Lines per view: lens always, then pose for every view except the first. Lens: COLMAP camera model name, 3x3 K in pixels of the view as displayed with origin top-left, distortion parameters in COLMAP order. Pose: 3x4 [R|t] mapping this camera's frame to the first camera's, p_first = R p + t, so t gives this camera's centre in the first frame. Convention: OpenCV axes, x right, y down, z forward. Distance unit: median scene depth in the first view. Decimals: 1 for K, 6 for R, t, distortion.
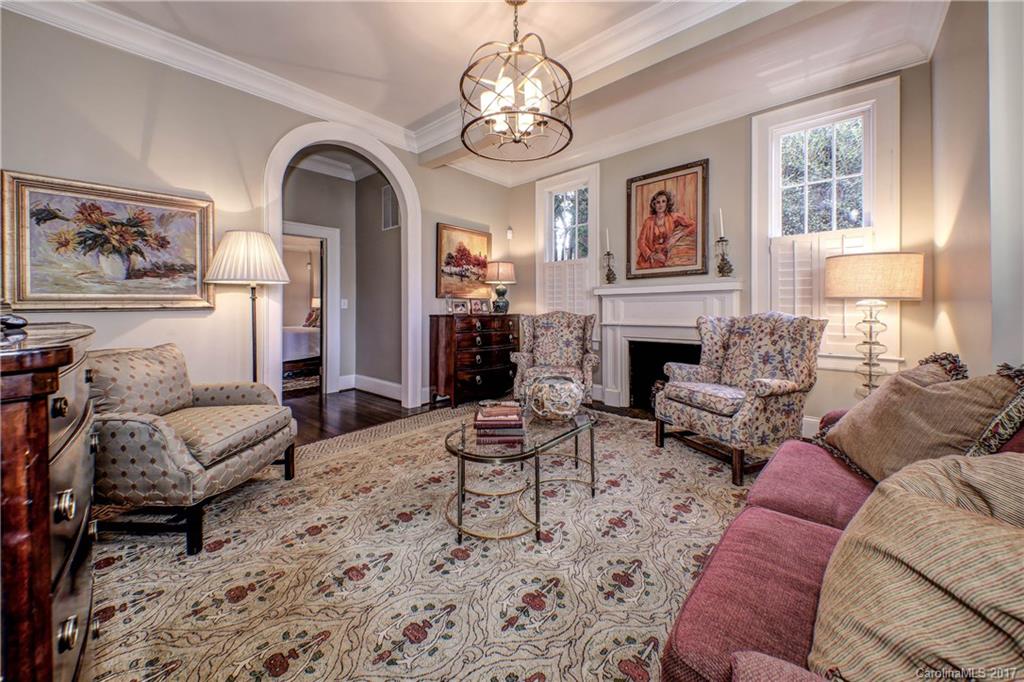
lens RADIAL K [[380.2, 0, 514.3], [0, 380.2, 306.6], [0, 0, 1]] dist [-0.000080, -0.000009]
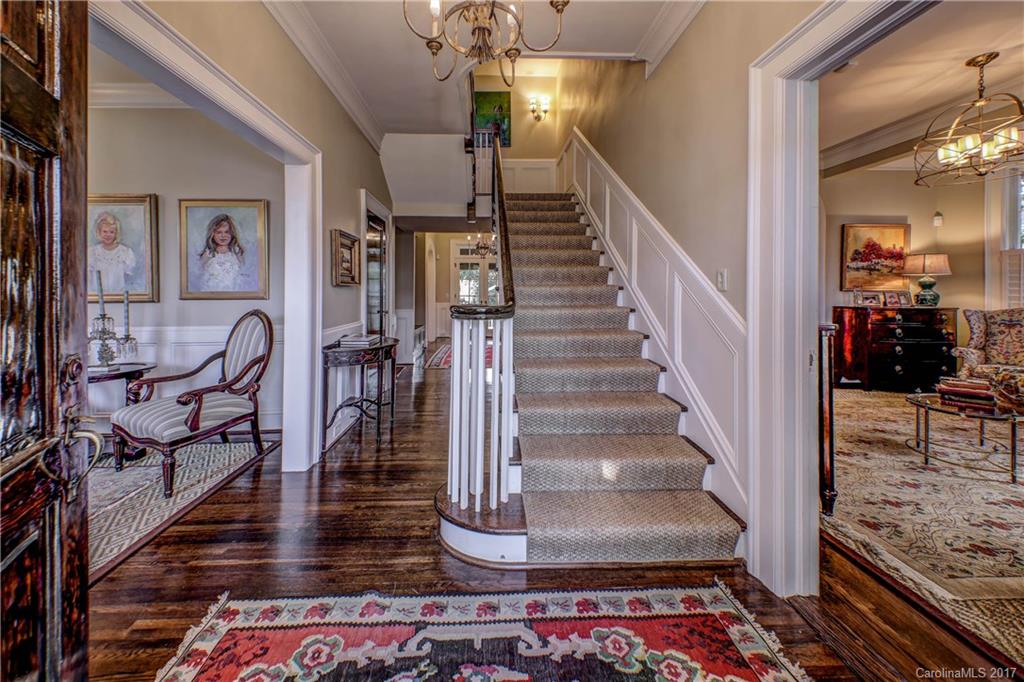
lens RADIAL K [[365.6, 0, 511.2], [0, 365.6, 292.2], [0, 0, 1]] dist [0.001977, 0.000145]
pose [[0.678026, 0.003424, -0.735030, -0.068430], [0.004542, 0.999951, 0.008849, -0.032733], [0.735024, -0.009338, 0.677977, -0.426225]]
